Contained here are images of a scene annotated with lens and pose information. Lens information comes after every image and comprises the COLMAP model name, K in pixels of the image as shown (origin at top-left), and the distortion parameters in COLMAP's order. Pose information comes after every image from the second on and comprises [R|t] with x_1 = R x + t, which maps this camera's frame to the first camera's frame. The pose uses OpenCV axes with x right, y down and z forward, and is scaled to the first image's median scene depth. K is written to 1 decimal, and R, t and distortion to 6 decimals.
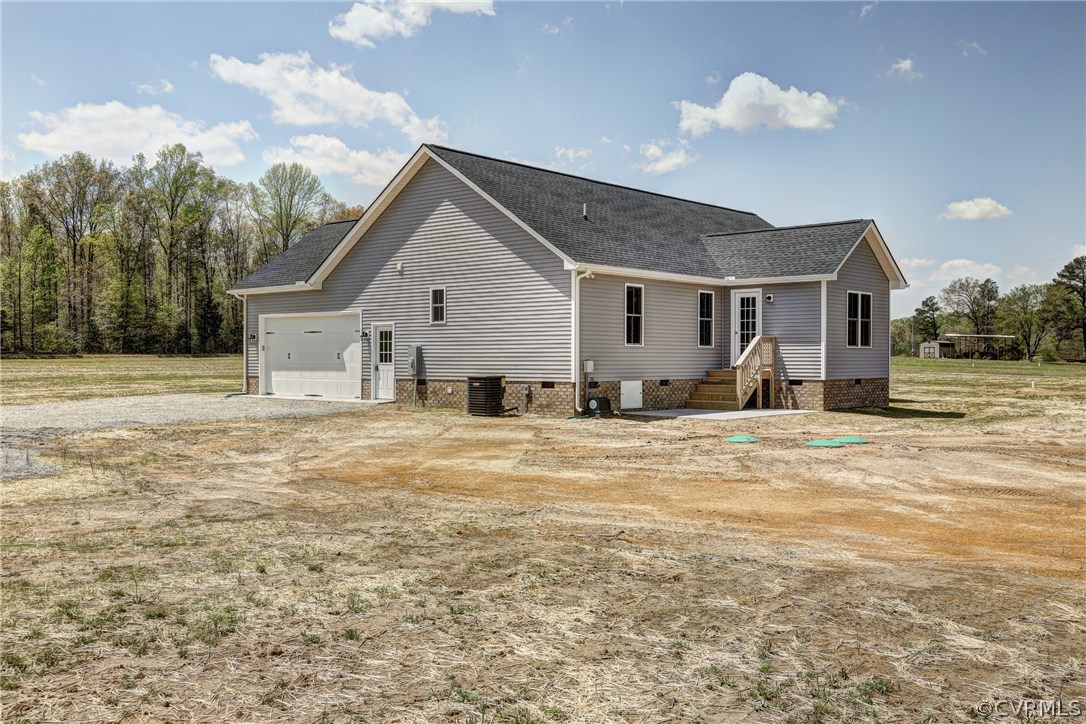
lens RADIAL K [[1011.6, 0, 535.3], [0, 1011.6, 363.7], [0, 0, 1]] dist [0.054897, 0.009536]
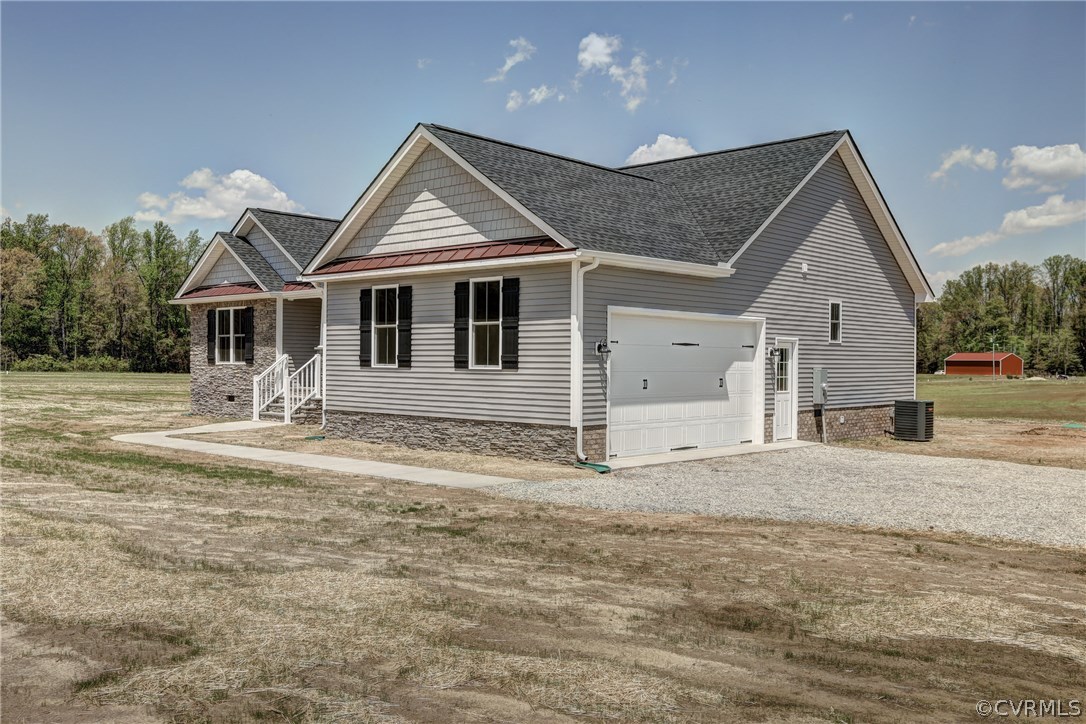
lens RADIAL K [[949.1, 0, 533.2], [0, 949.1, 365.0], [0, 0, 1]] dist [0.041540, 0.011229]
pose [[0.026605, -0.004439, 0.999636, -0.862814], [-0.003602, 0.999983, 0.004536, -0.022552], [-0.999640, -0.003721, 0.026589, 1.168862]]
